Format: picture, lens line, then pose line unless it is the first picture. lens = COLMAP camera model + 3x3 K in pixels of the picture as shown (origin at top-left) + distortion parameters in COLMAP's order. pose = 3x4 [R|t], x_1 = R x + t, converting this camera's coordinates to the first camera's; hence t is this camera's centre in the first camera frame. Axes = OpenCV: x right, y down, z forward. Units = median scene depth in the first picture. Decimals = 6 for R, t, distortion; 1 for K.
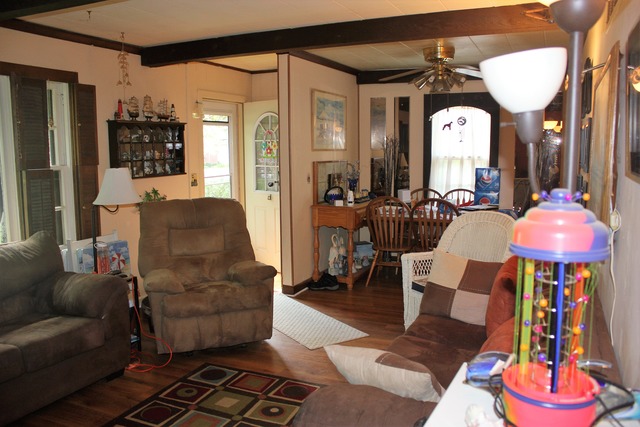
lens RADIAL K [[533.5, 0, 320.0], [0, 533.5, 213.5], [0, 0, 1]] dist [-0.162857, 0.134578]
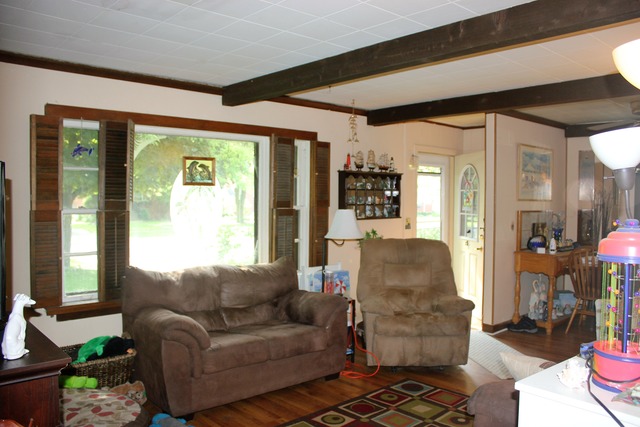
lens RADIAL K [[533.5, 0, 320.0], [0, 533.5, 213.5], [0, 0, 1]] dist [-0.162857, 0.134578]
pose [[0.920413, 0.028821, -0.389883, 0.040888], [-0.065129, 0.994647, -0.080227, 0.023924], [0.385483, 0.099235, 0.917363, -0.153868]]
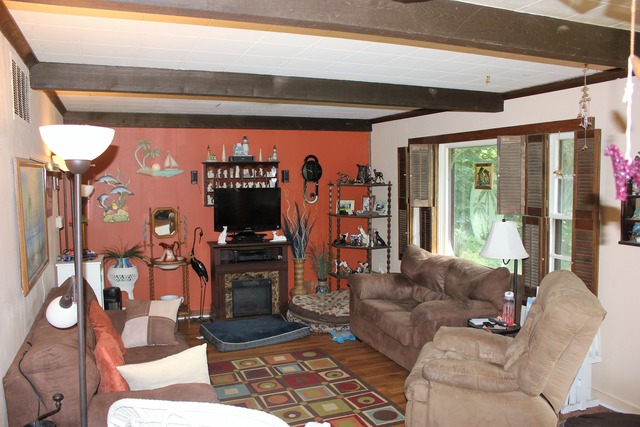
lens RADIAL K [[533.5, 0, 320.0], [0, 533.5, 213.5], [0, 0, 1]] dist [-0.162857, 0.134578]
pose [[-0.691073, 0.063506, -0.719990, 0.513510], [-0.078166, 0.983724, 0.161795, -0.211192], [0.718546, 0.168091, -0.674861, 1.274355]]
